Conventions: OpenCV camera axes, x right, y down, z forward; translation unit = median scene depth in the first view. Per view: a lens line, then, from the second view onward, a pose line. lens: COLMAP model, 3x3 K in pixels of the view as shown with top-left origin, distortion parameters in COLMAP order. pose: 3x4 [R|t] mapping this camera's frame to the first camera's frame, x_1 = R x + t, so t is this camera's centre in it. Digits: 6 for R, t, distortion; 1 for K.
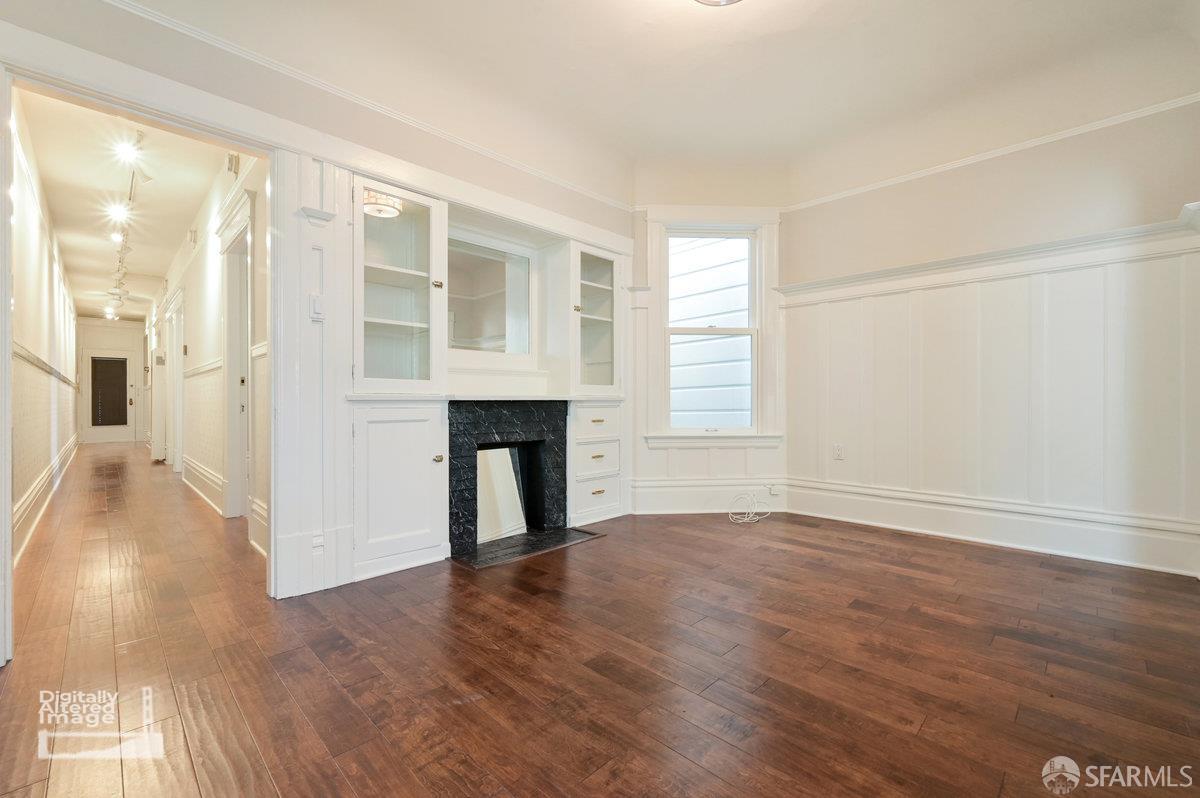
lens RADIAL K [[497.0, 0, 596.5], [0, 497.0, 401.8], [0, 0, 1]] dist [-0.000836, -0.000096]
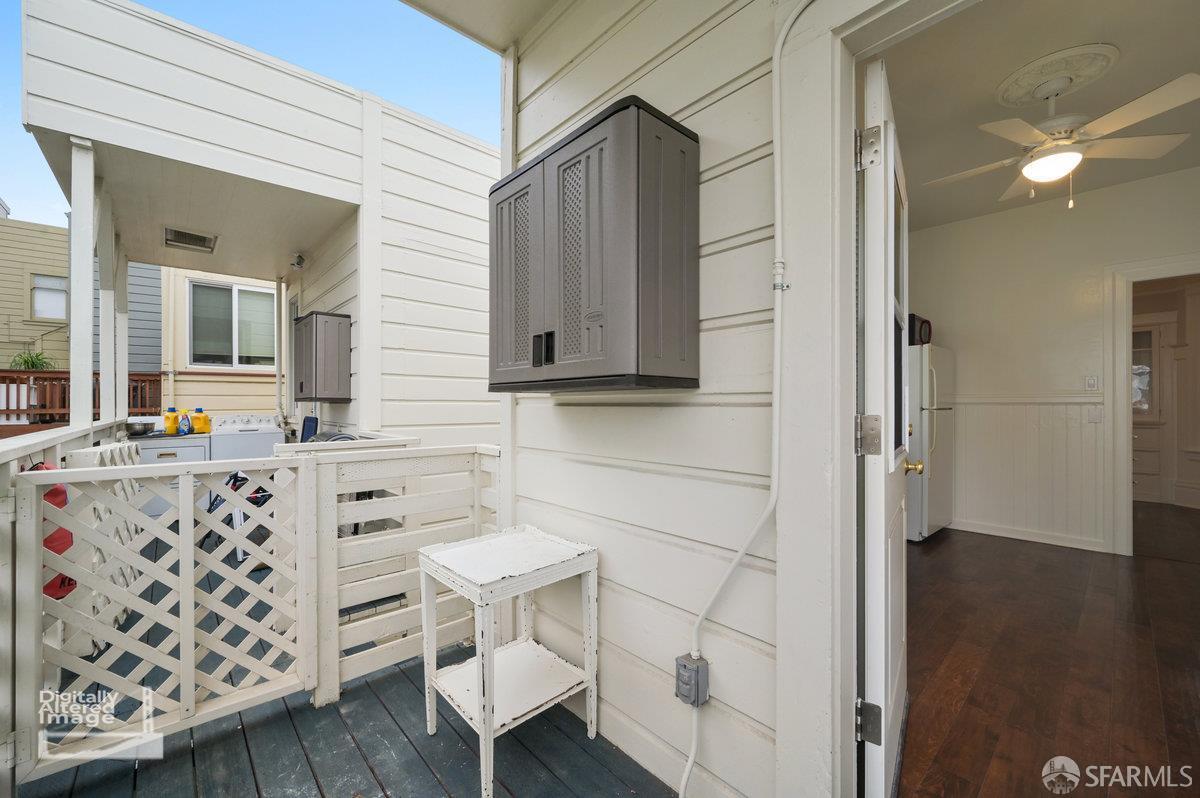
lens RADIAL K [[474.5, 0, 595.3], [0, 474.5, 404.0], [0, 0, 1]] dist [-0.002170, -0.000027]
pose [[-0.052931, 0.001084, -0.998598, 1.942468], [-0.000610, 0.999999, 0.001117, -0.079717], [0.998598, 0.000669, -0.052930, -0.749198]]
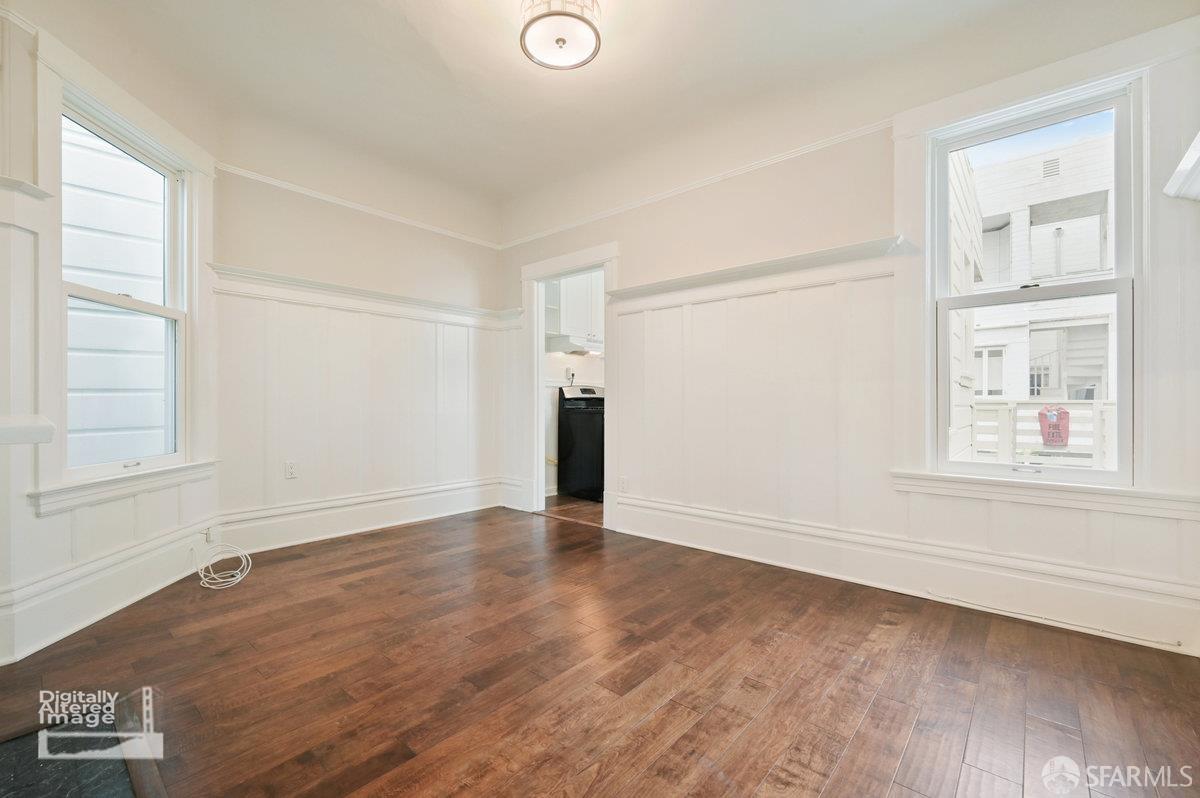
lens RADIAL K [[497.0, 0, 596.5], [0, 497.0, 401.8], [0, 0, 1]] dist [-0.000836, -0.000096]
pose [[-0.060115, 0.003630, 0.998185, -0.545912], [0.001095, 0.999993, -0.003571, -0.023717], [-0.998191, 0.000878, -0.060119, 0.607287]]
